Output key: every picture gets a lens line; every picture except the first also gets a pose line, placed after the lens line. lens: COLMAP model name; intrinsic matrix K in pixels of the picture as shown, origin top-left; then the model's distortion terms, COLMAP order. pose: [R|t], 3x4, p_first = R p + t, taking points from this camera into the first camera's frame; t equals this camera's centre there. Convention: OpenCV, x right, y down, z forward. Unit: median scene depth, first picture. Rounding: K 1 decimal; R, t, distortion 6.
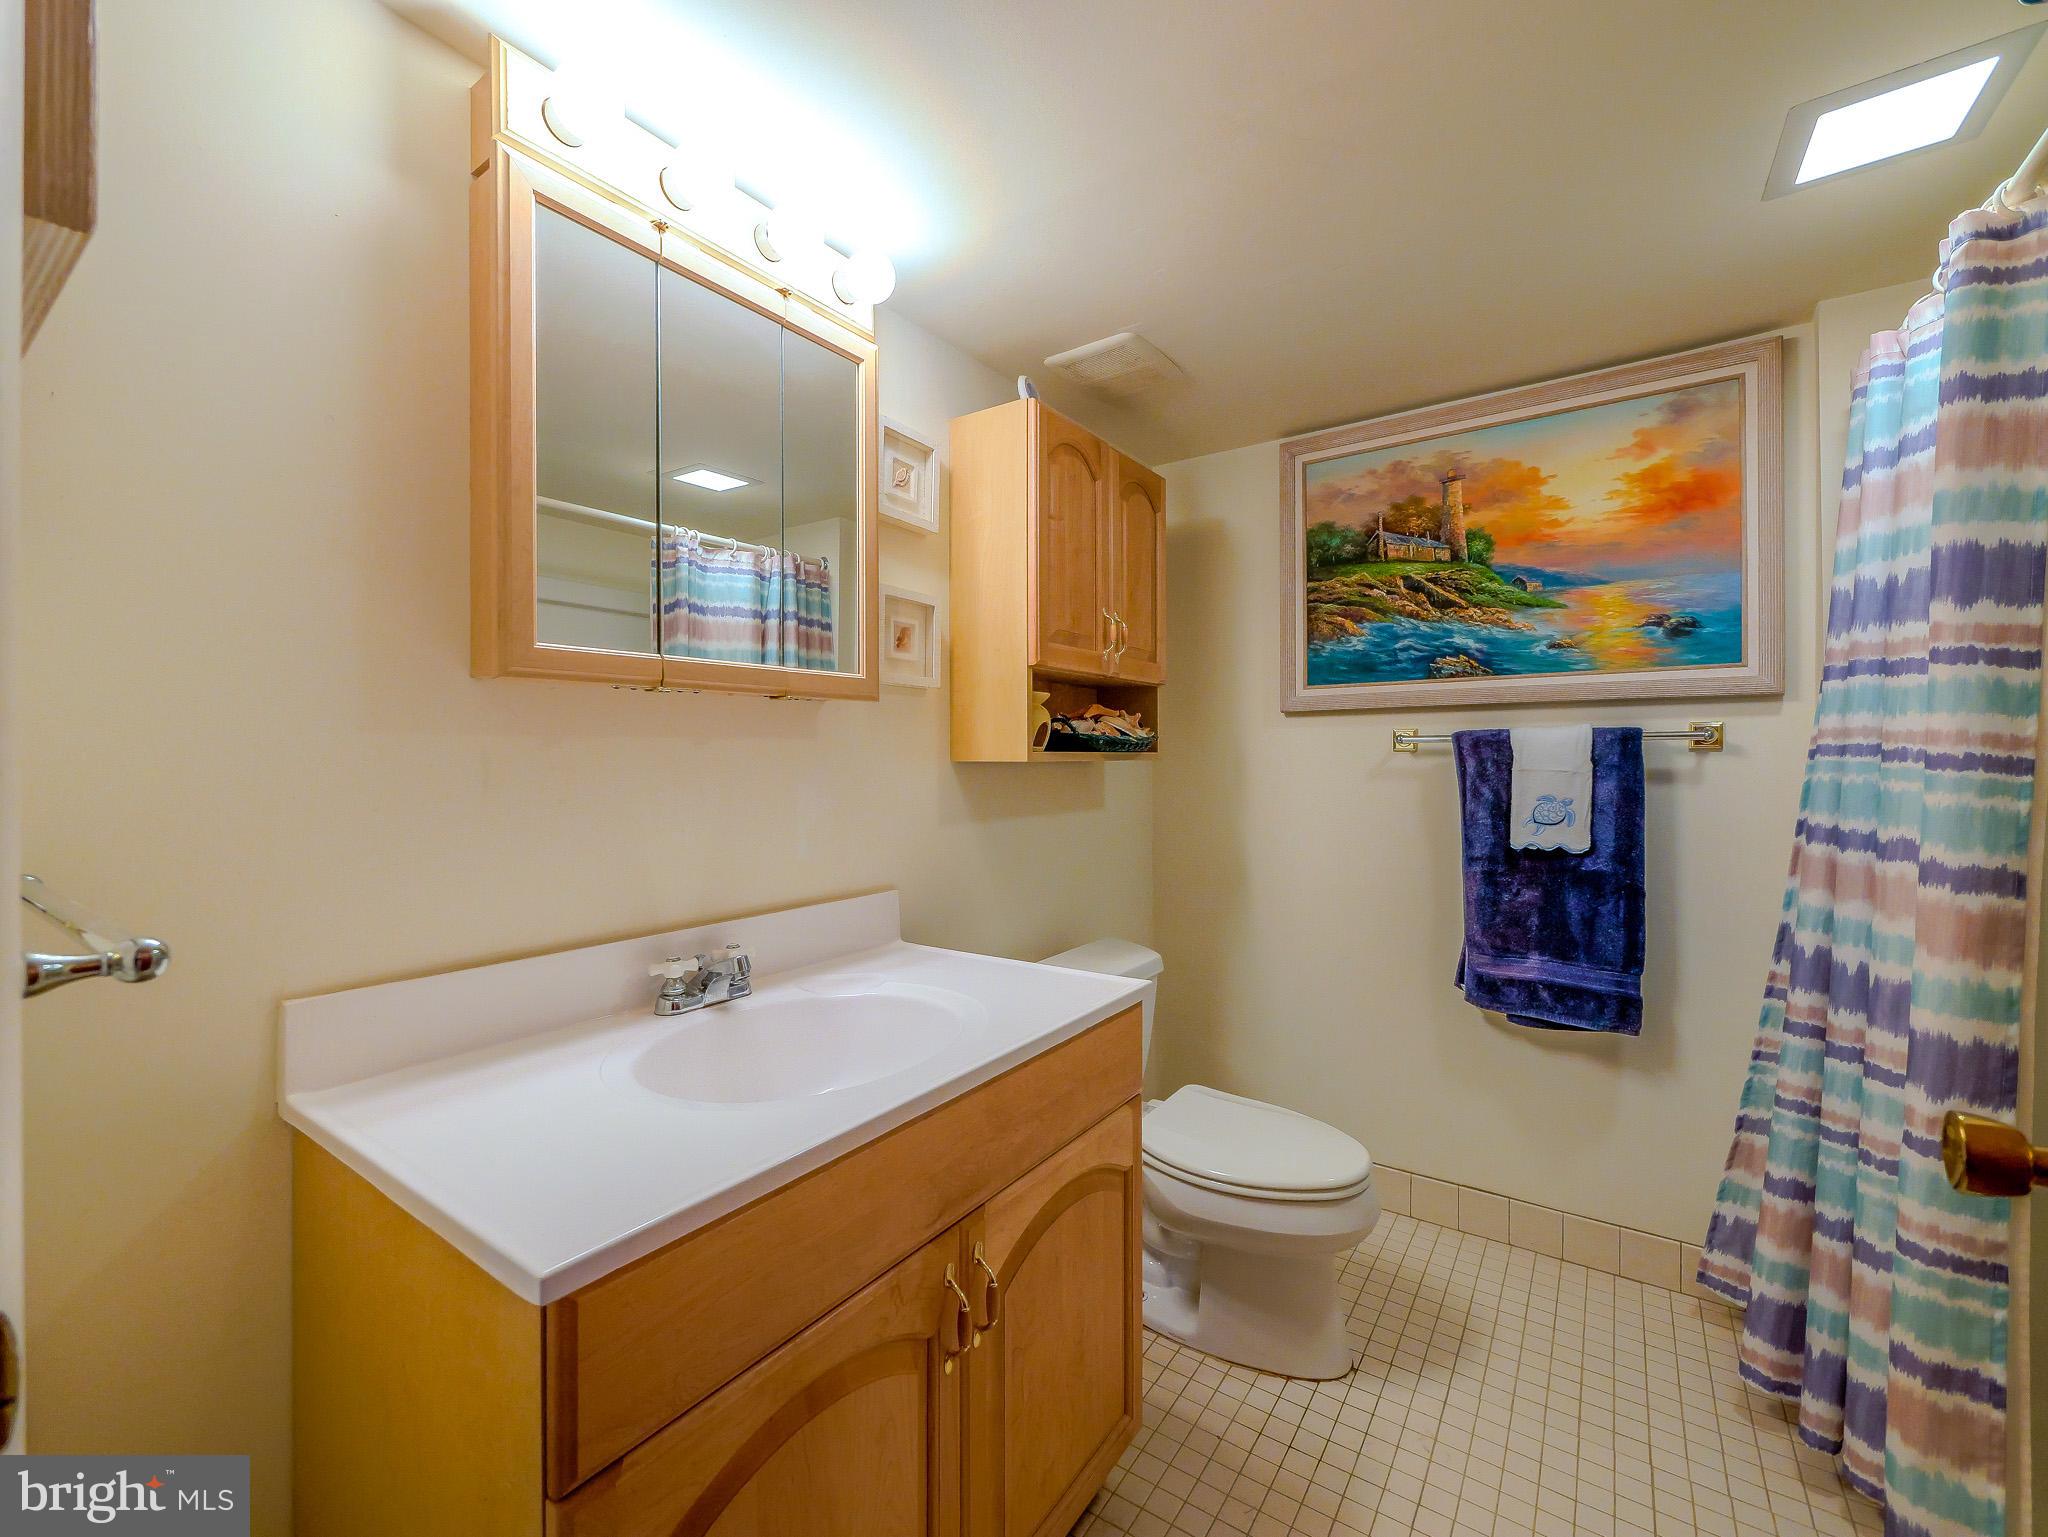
lens RADIAL K [[859.8, 0, 1014.5], [0, 859.8, 757.7], [0, 0, 1]] dist [-0.008753, 0.001460]
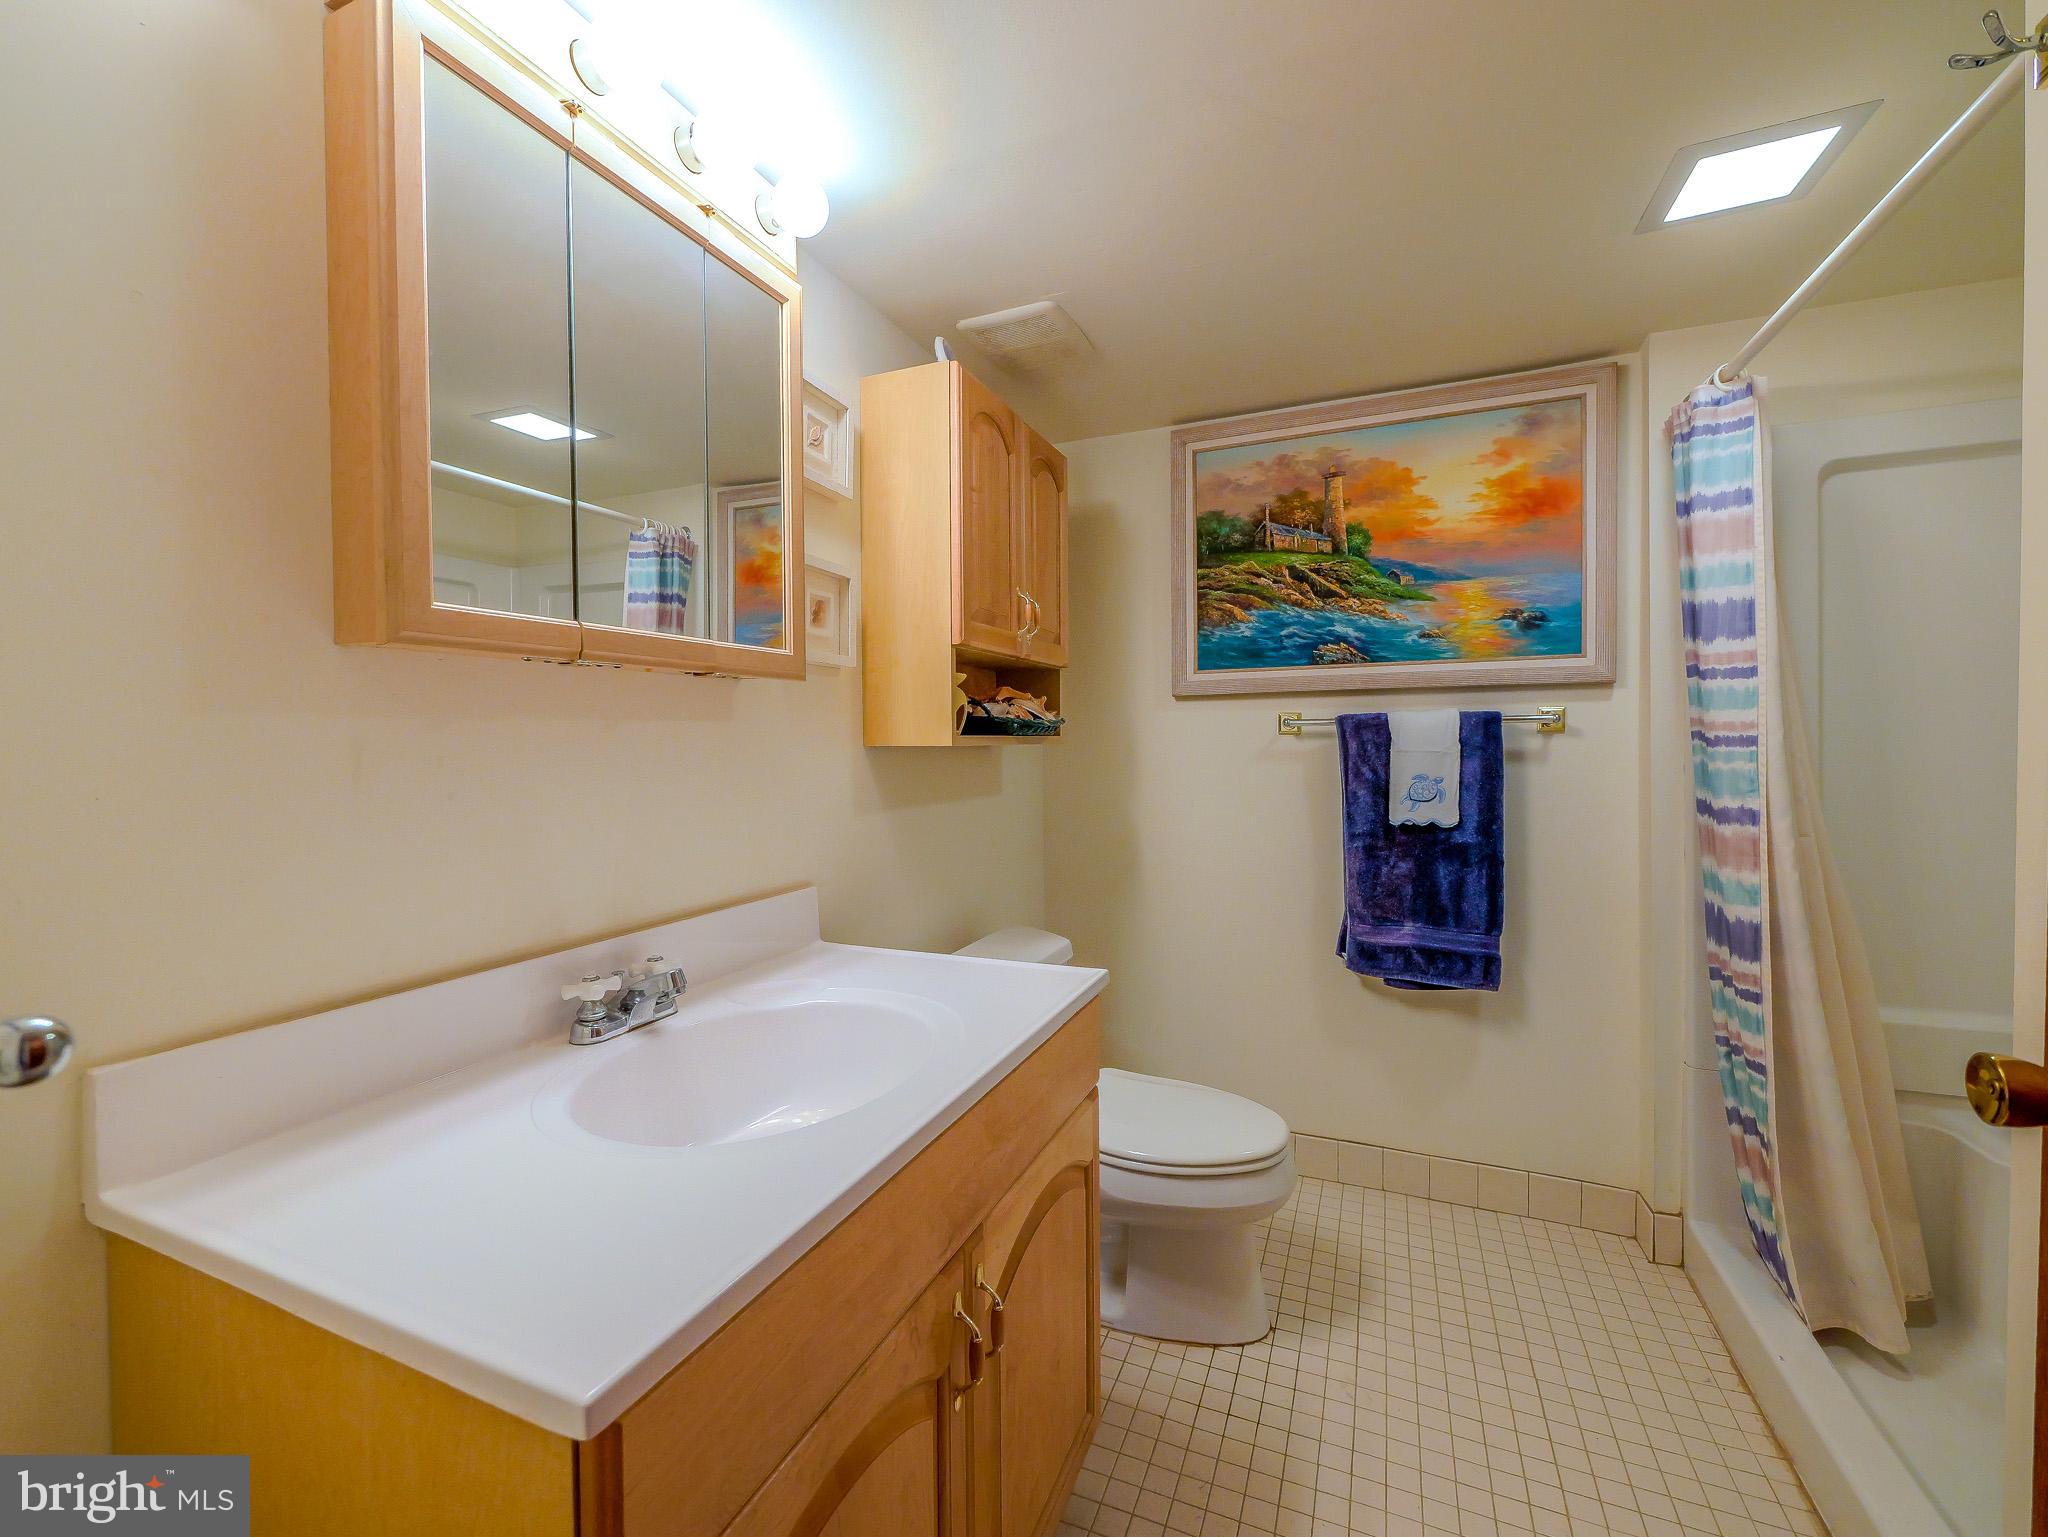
lens RADIAL K [[859.8, 0, 1020.2], [0, 859.8, 757.6], [0, 0, 1]] dist [-0.008753, 0.001460]
pose [[0.978909, -0.009082, 0.204097, -0.105931], [0.005601, 0.999829, 0.017626, 0.001116], [-0.204222, -0.016111, 0.978792, 0.054078]]
